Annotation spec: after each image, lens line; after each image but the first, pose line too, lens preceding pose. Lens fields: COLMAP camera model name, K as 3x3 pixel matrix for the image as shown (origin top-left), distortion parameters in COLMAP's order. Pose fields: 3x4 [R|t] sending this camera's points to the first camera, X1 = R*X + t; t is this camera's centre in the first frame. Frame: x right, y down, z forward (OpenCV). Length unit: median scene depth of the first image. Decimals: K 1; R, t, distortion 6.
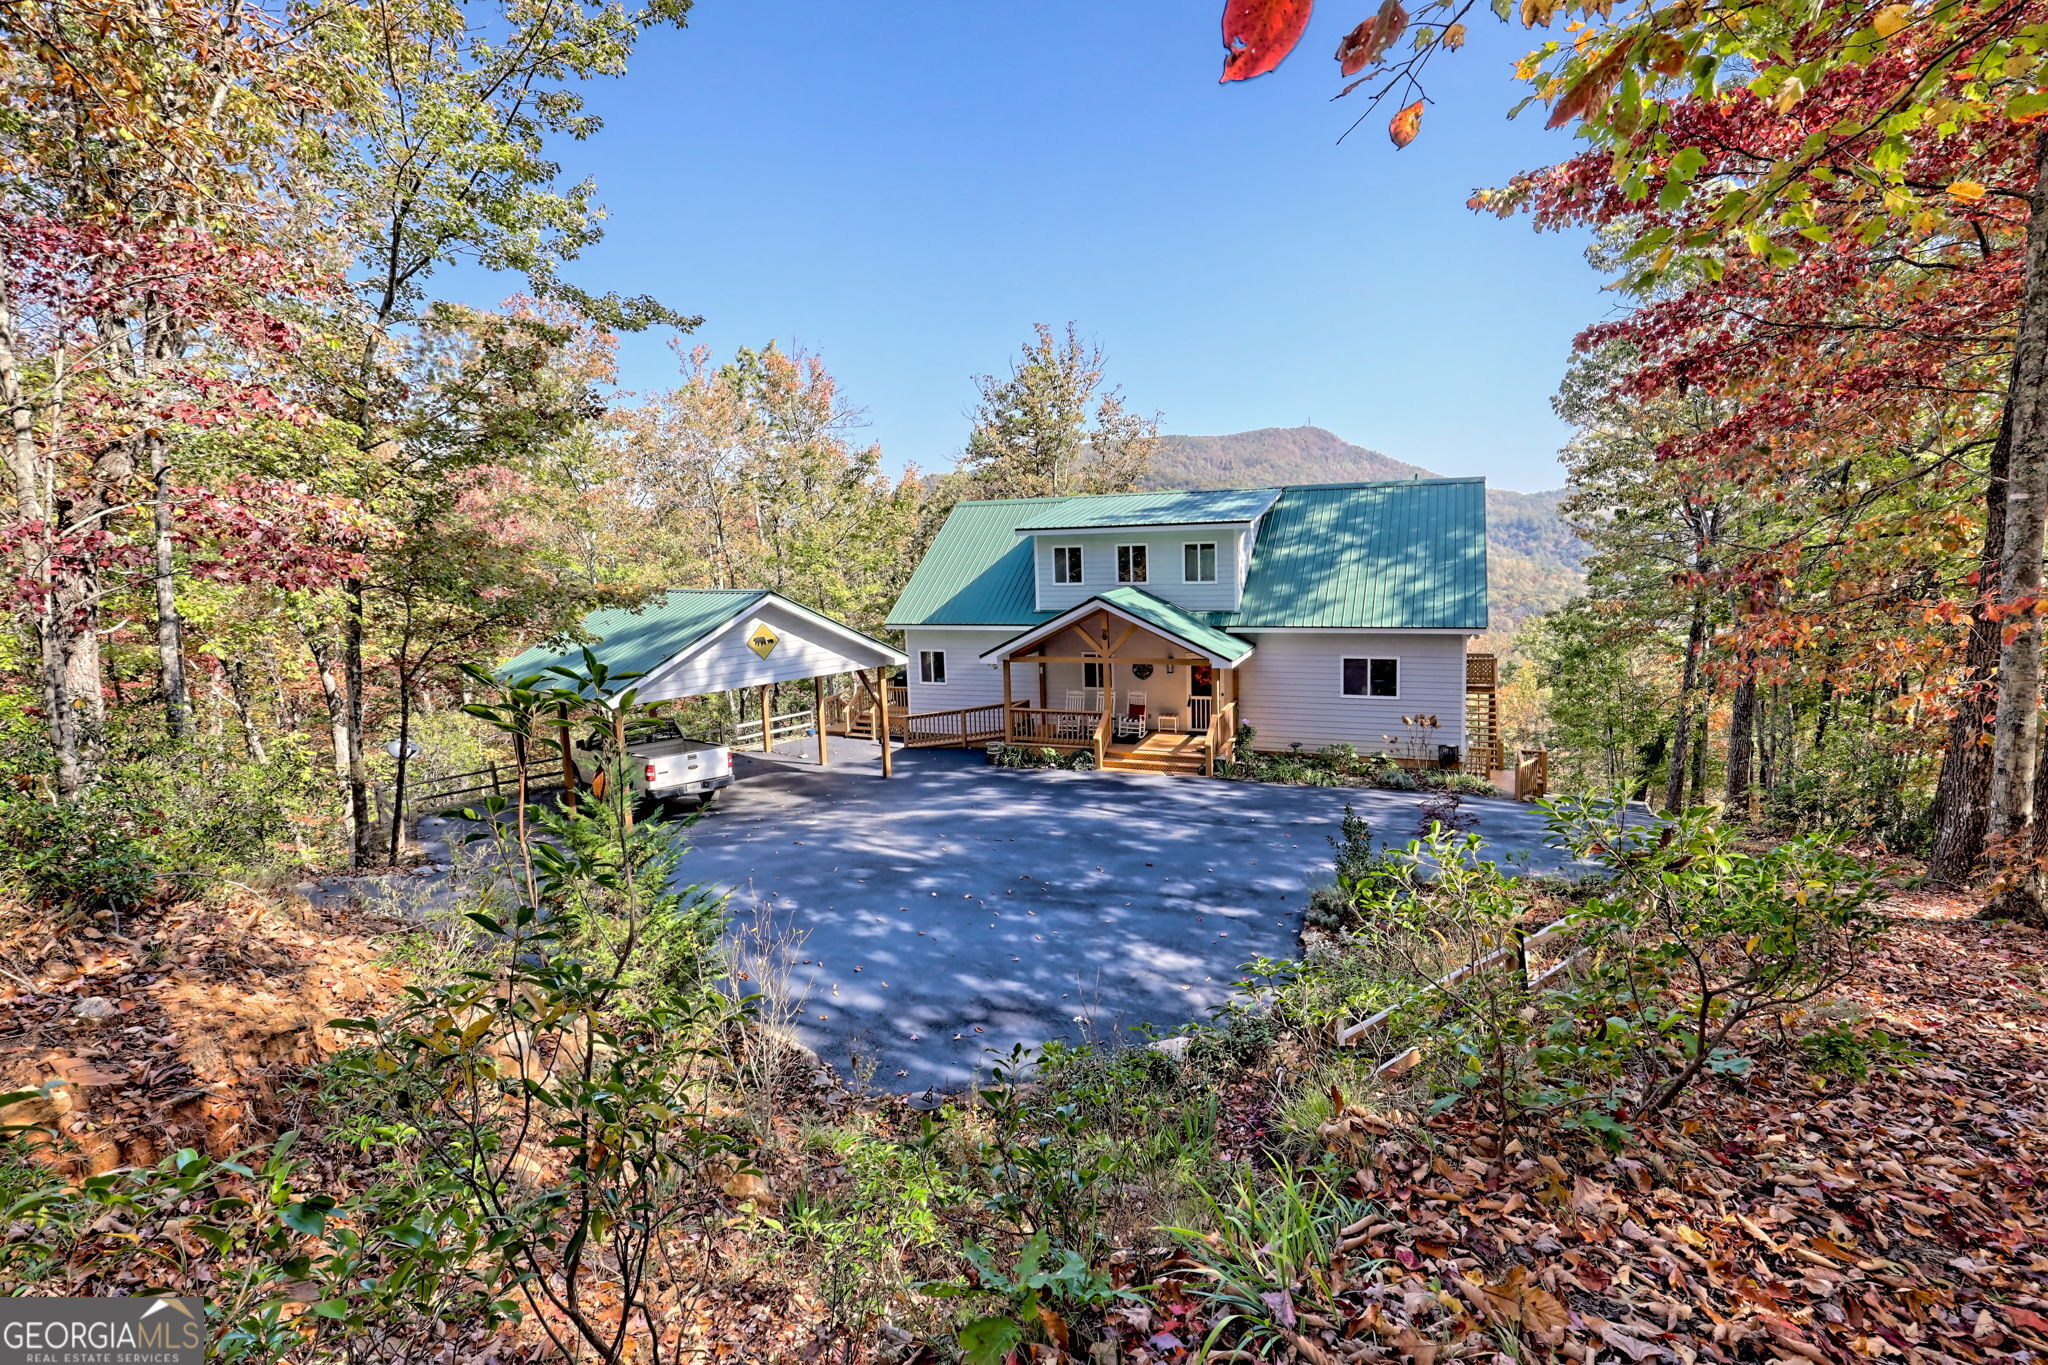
lens RADIAL K [[980.4, 0, 1050.6], [0, 980.4, 623.0], [0, 0, 1]] dist [-0.000827, 0.000160]
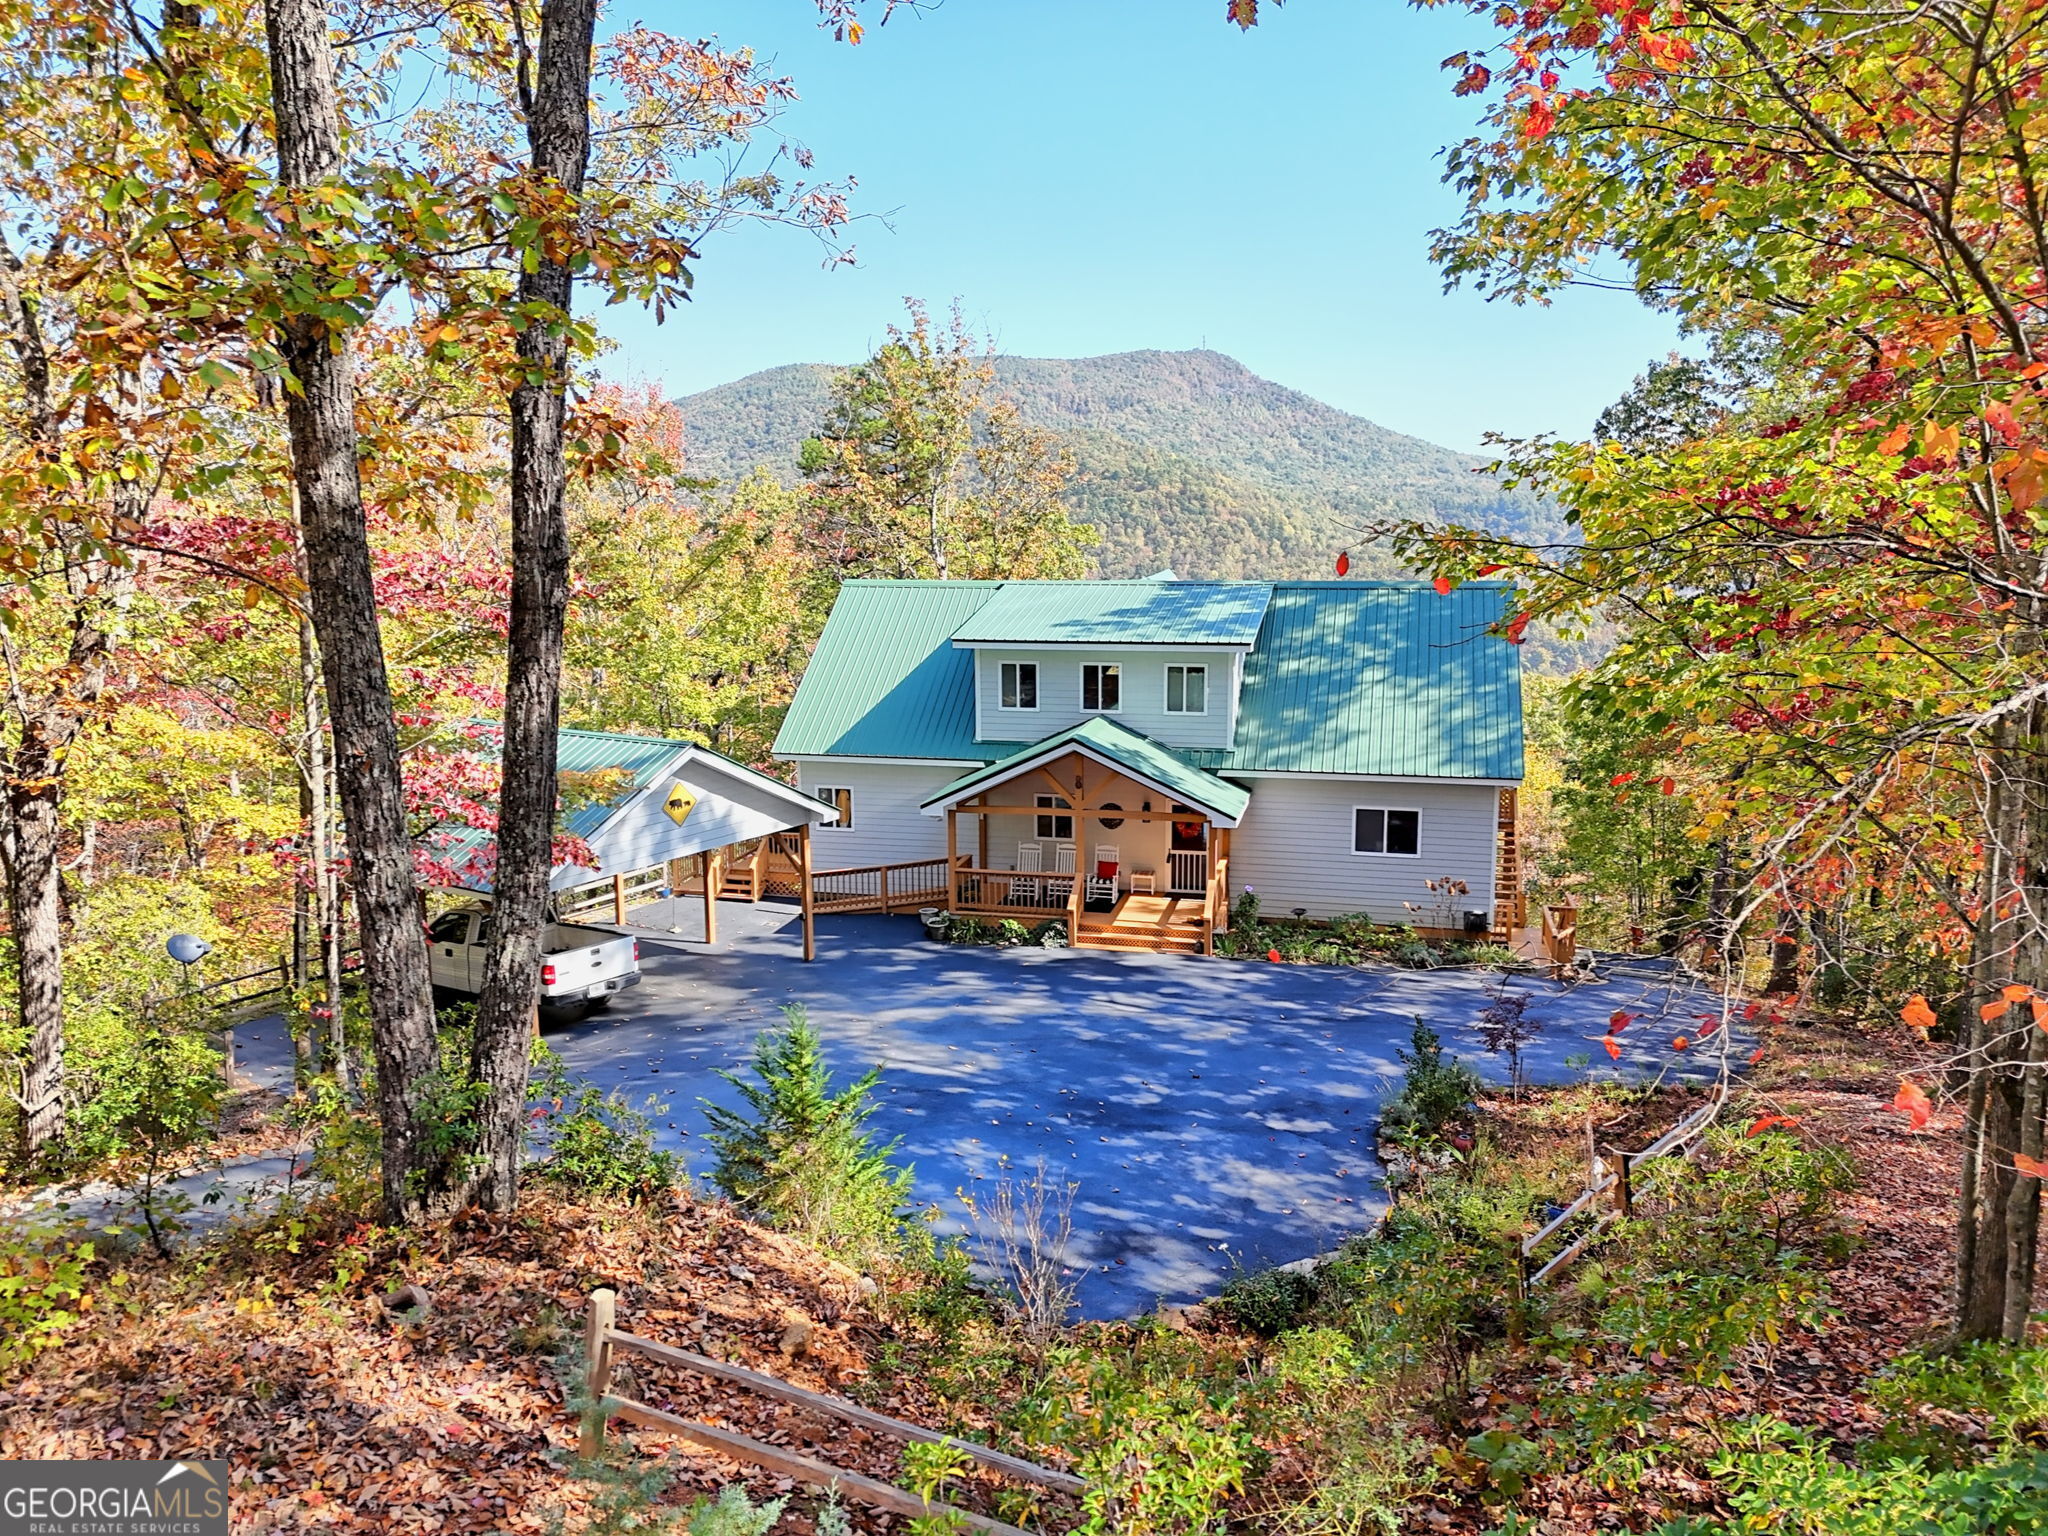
lens RADIAL K [[1492.2, 0, 1017.9], [0, 1492.2, 776.3], [0, 0, 1]] dist [0.052422, -0.019834]
pose [[0.990325, -0.004545, 0.138695, -0.164037], [-0.007623, 0.996173, 0.087073, -0.098835], [-0.138560, -0.087287, 0.986500, -0.222969]]
